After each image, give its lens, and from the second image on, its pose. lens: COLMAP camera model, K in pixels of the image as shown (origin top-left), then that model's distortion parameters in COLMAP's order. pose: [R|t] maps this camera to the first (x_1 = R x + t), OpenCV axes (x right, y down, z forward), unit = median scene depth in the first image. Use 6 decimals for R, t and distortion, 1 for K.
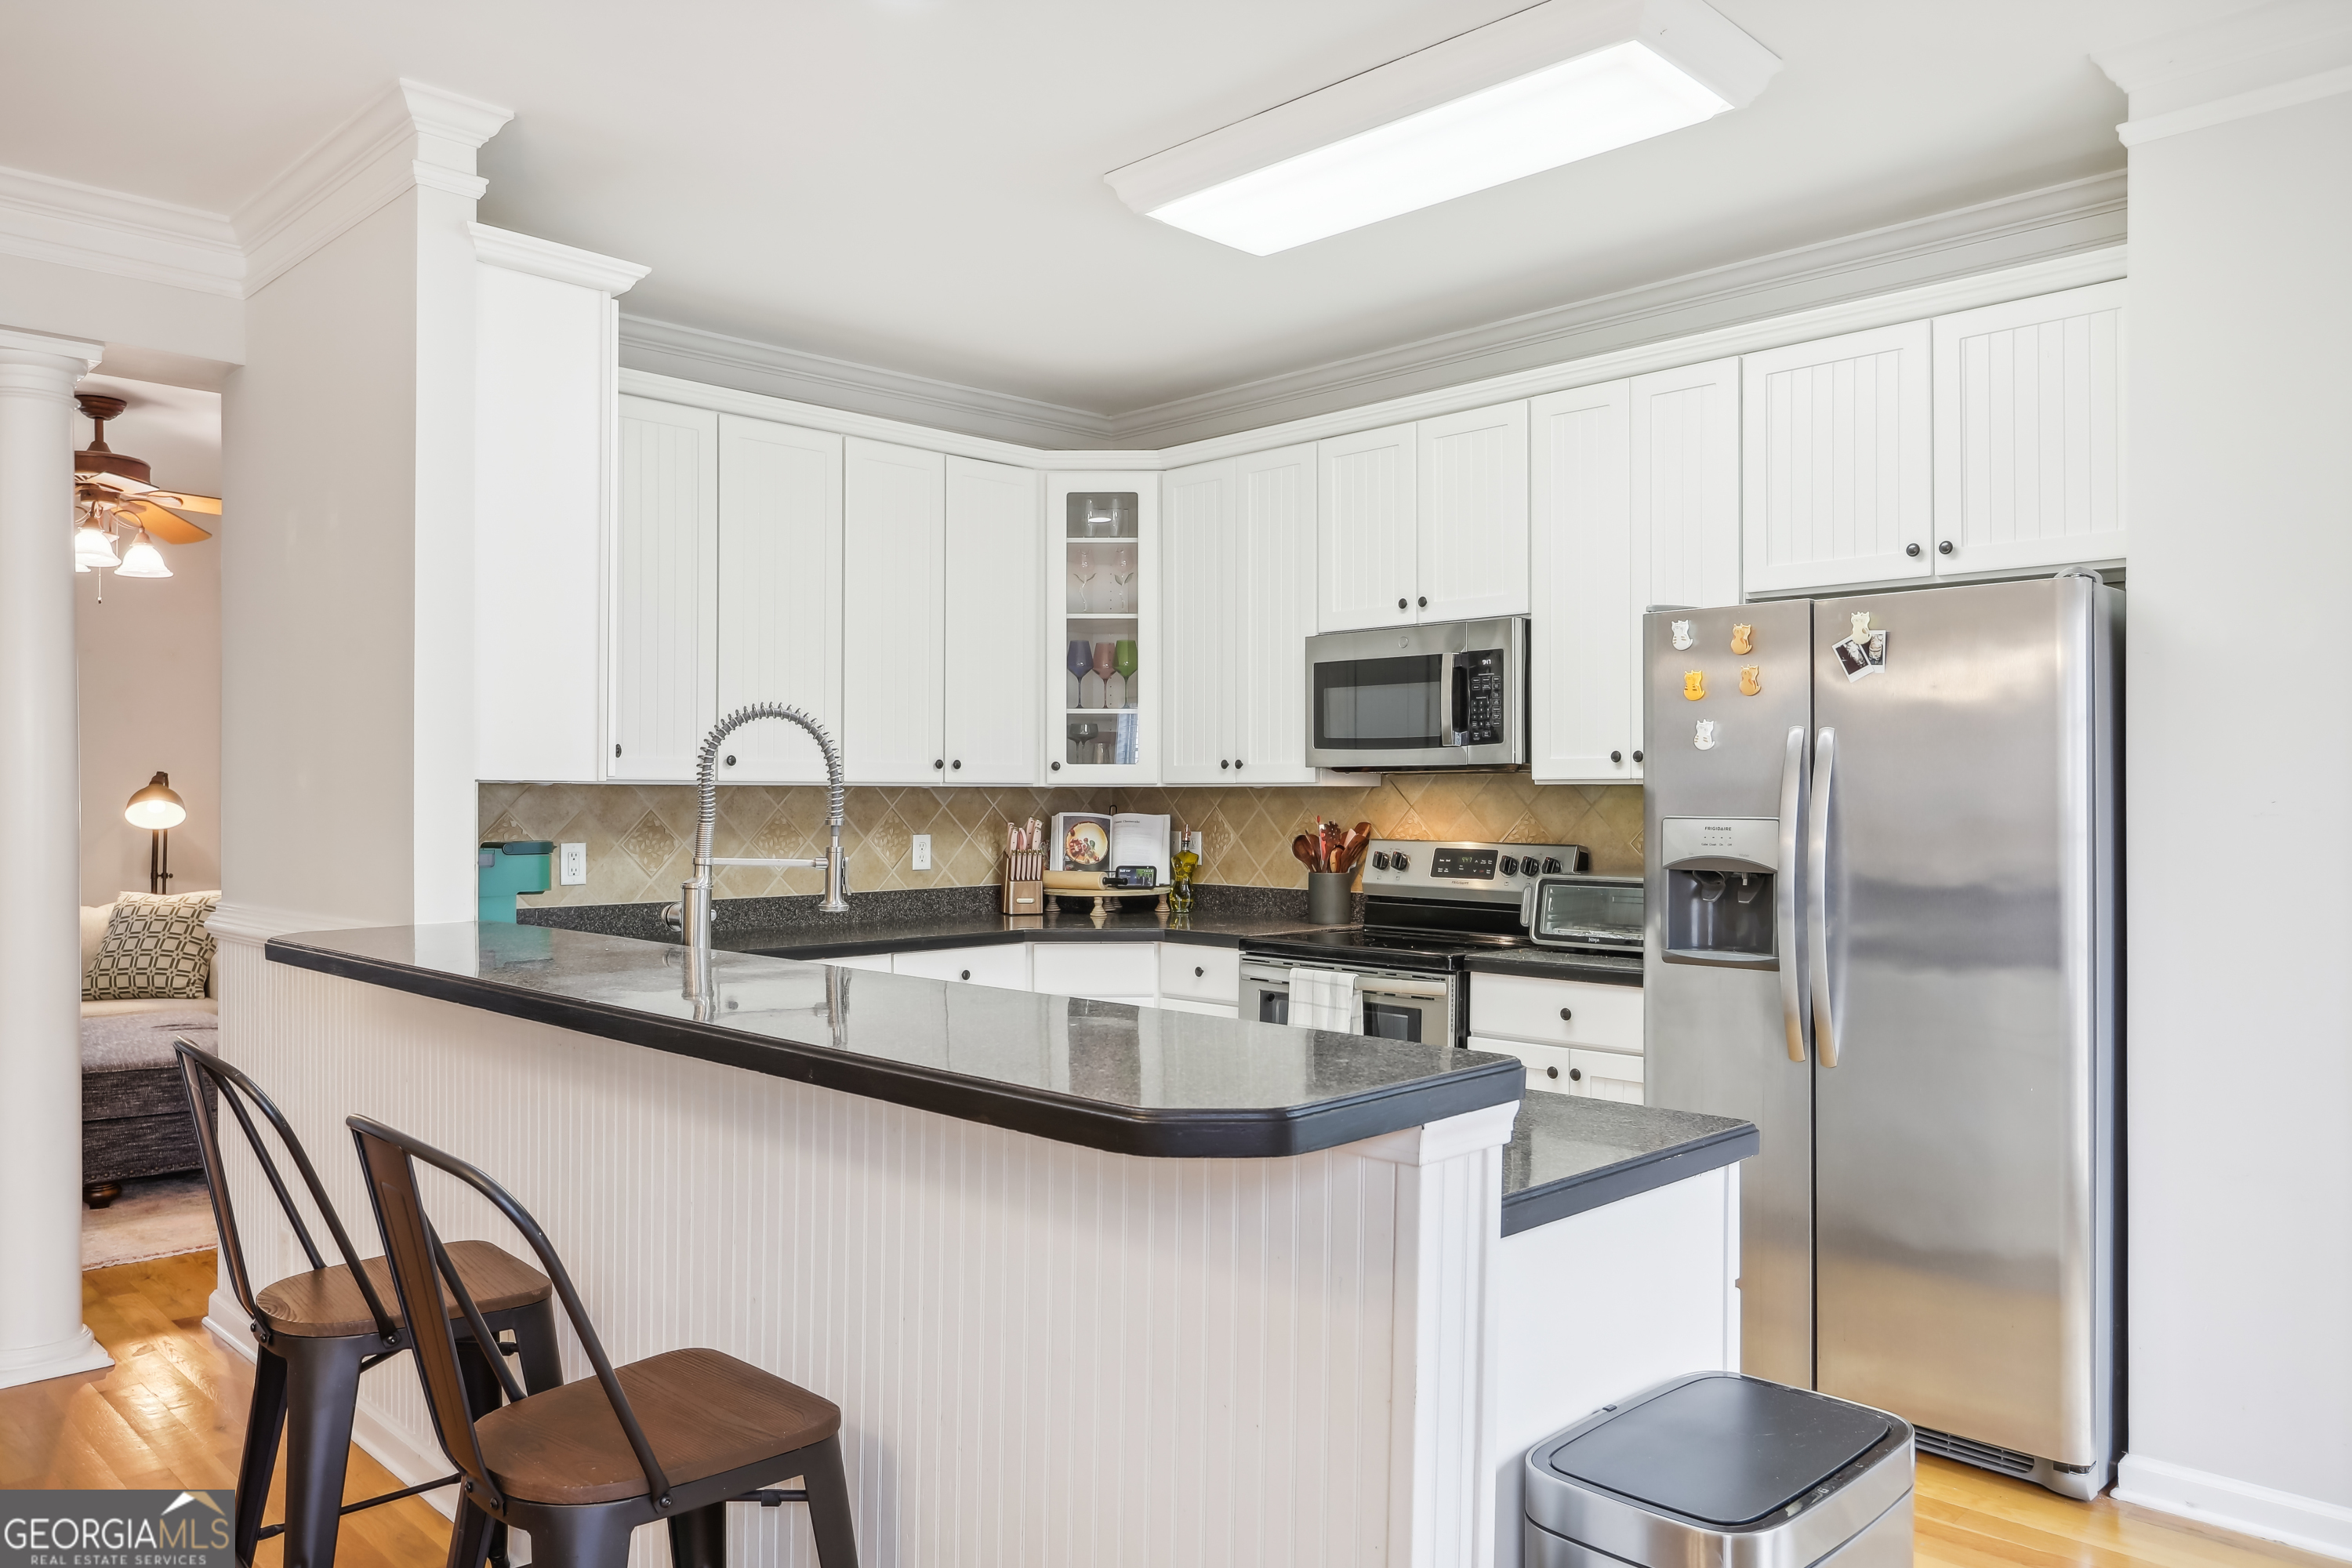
lens RADIAL K [[1634.8, 0, 1176.0], [0, 1634.8, 784.0], [0, 0, 1]] dist [0.000420, 0.000120]
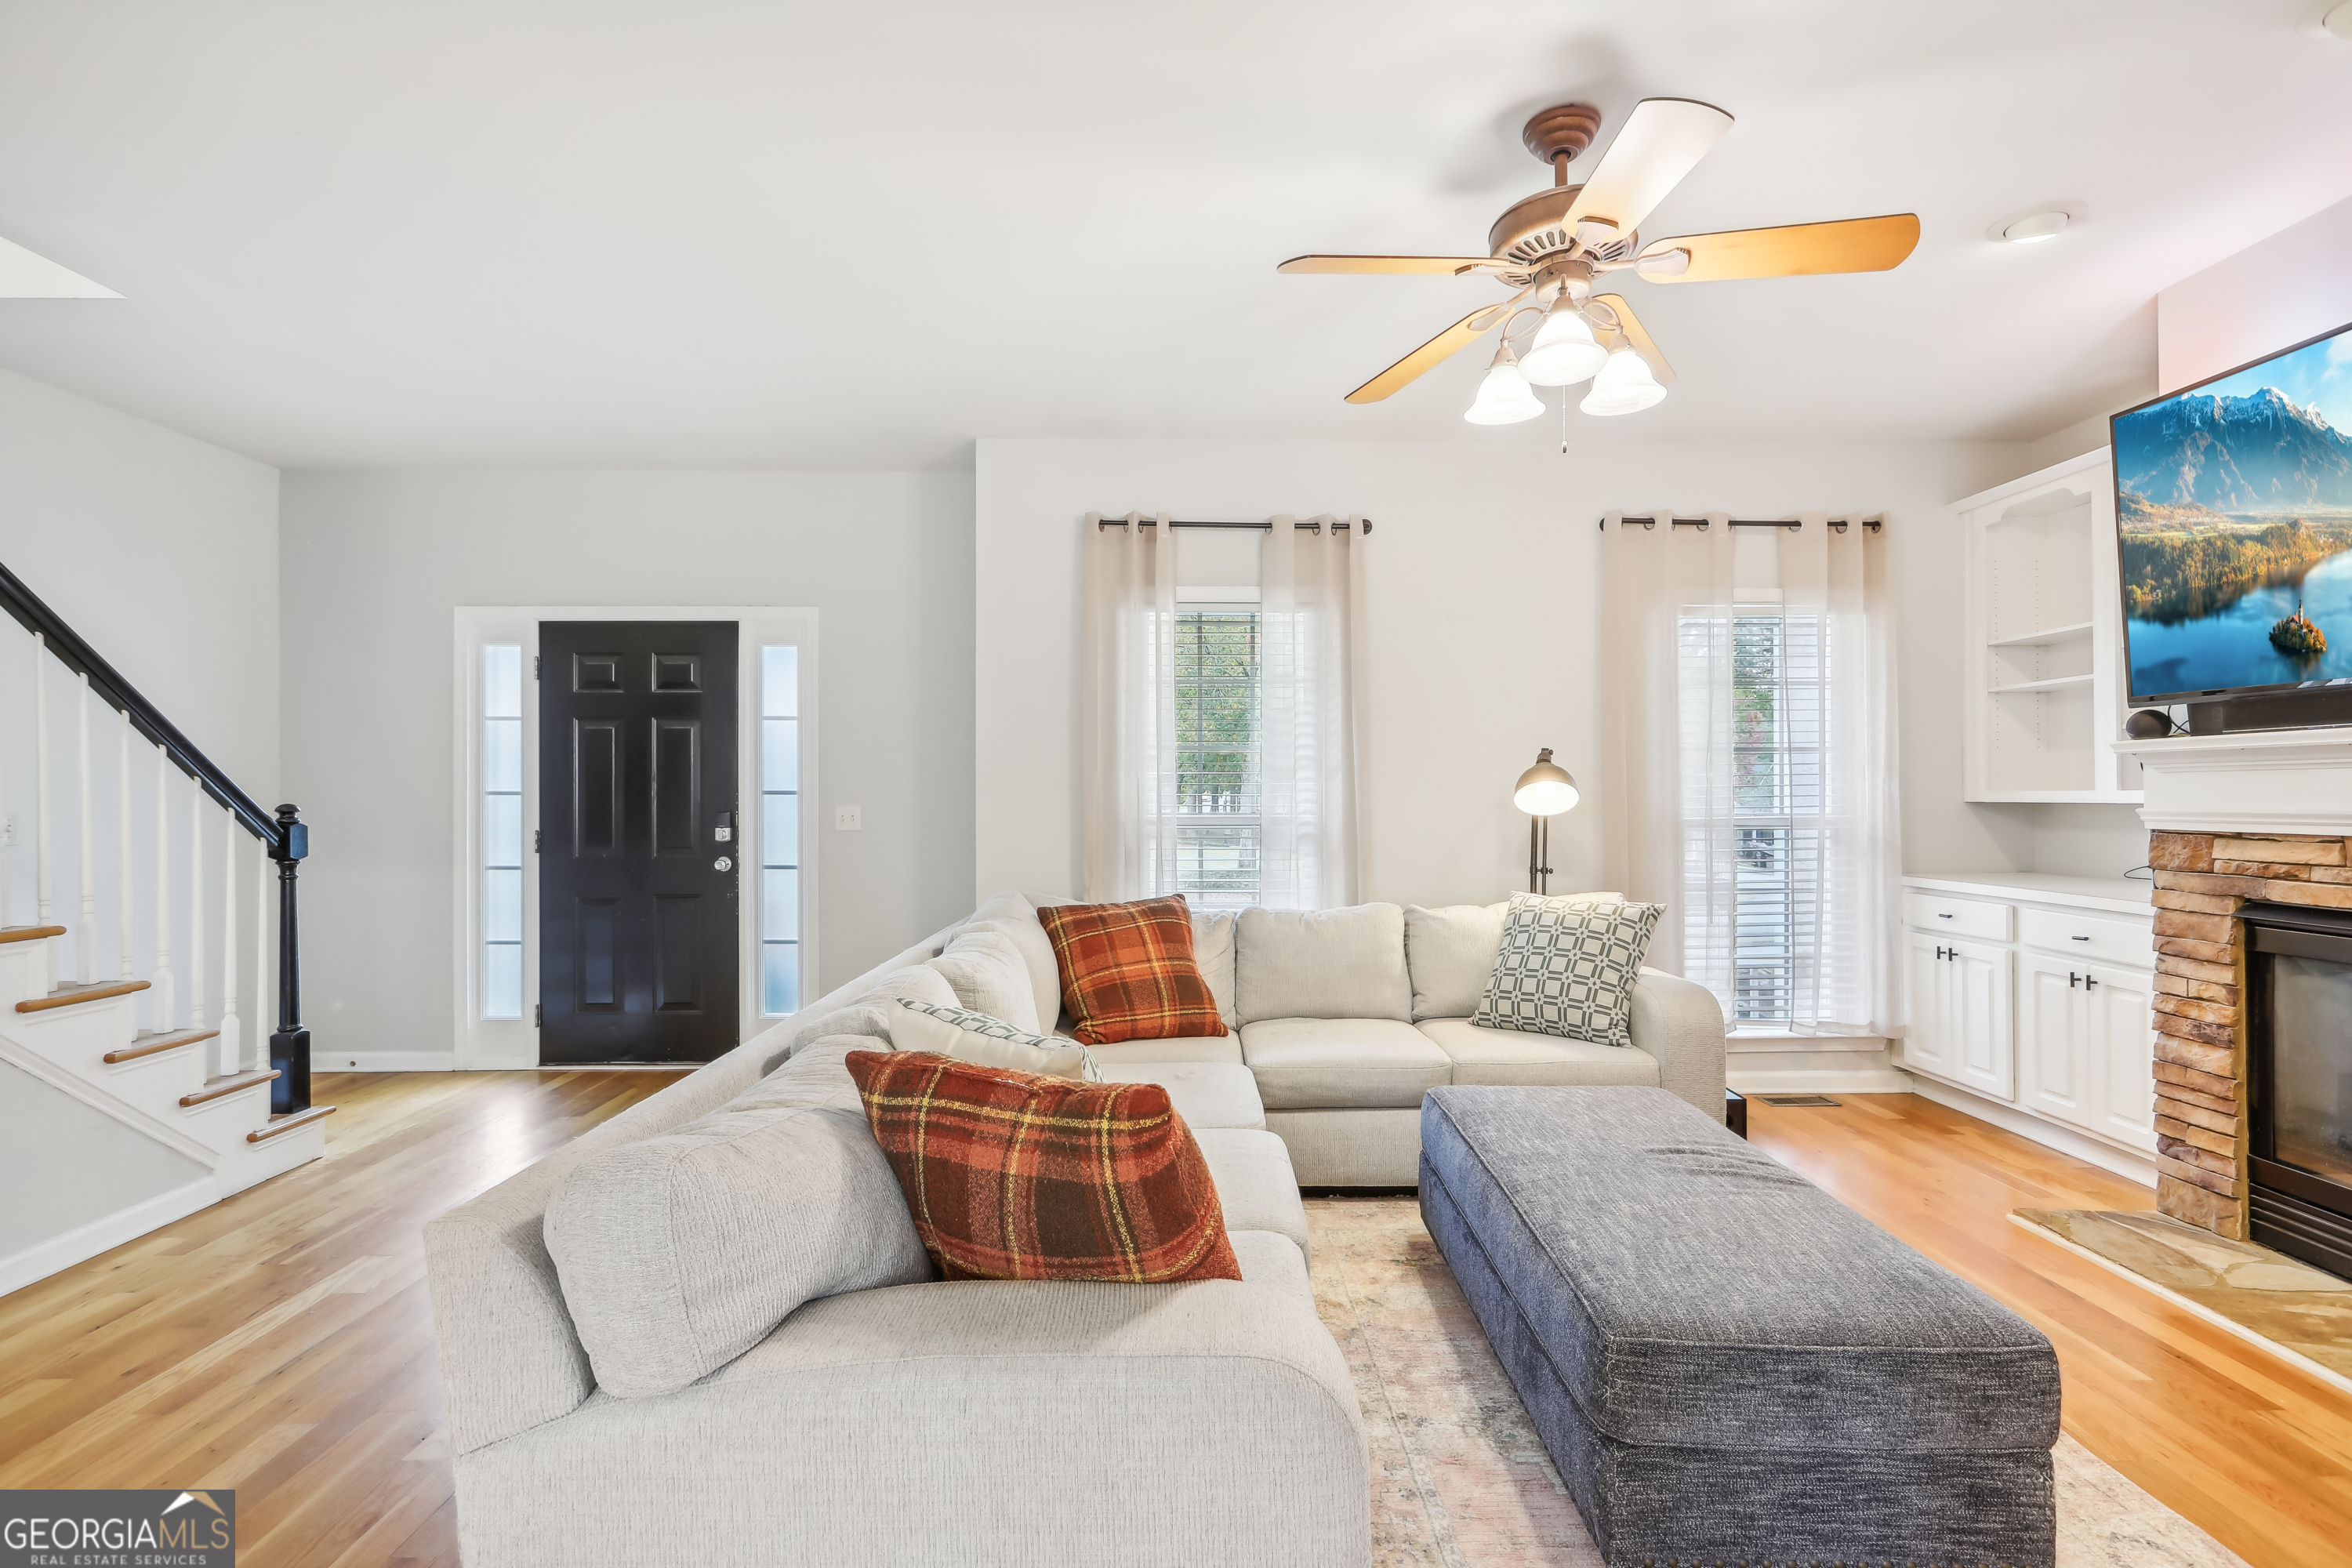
lens RADIAL K [[1082.5, 0, 1176.0], [0, 1082.5, 784.0], [0, 0, 1]] dist [-0.001570, -0.000090]
pose [[0.718804, -0.006735, -0.695181, -0.400502], [0.002927, 0.999974, -0.006661, 0.015301], [0.695207, 0.002753, 0.718804, 0.505128]]
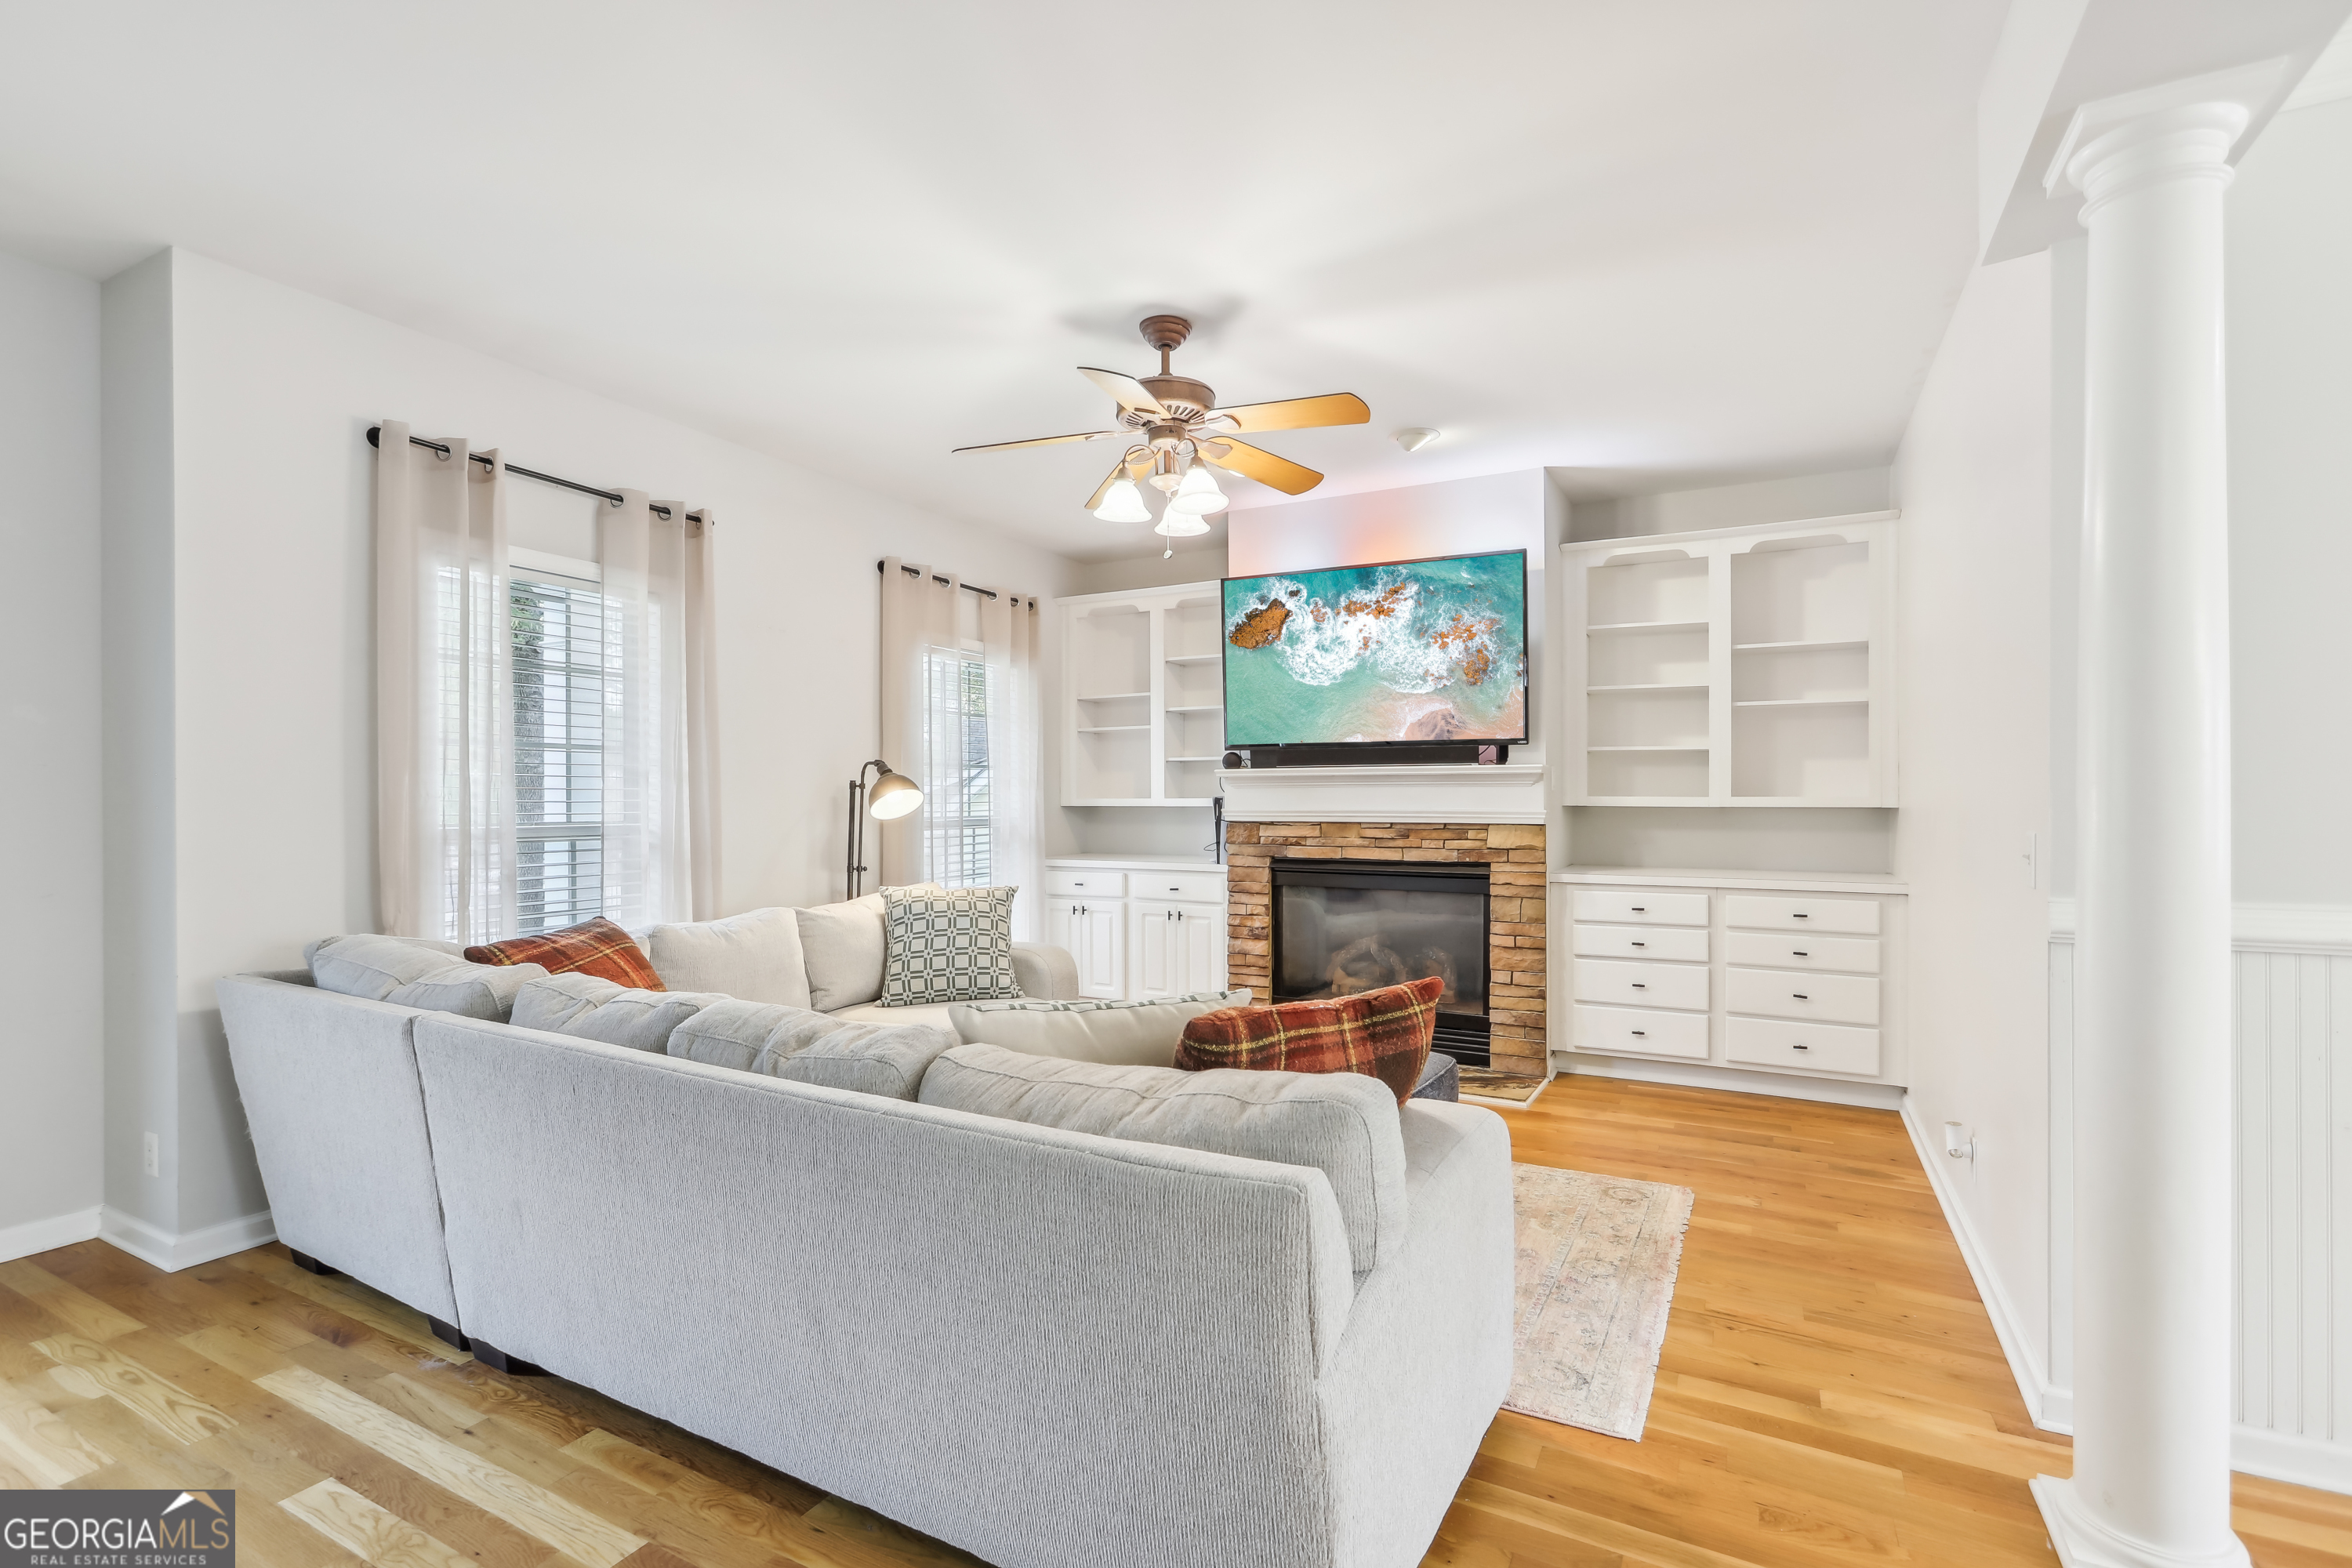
lens RADIAL K [[1063.5, 0, 1218.2], [0, 1063.5, 801.1], [0, 0, 1]] dist [-0.000986, 0.000006]
pose [[0.953886, -0.000668, 0.300169, -0.668731], [-0.000301, 0.999995, 0.003182, 0.015635], [-0.300170, -0.003126, 0.953881, 0.376987]]
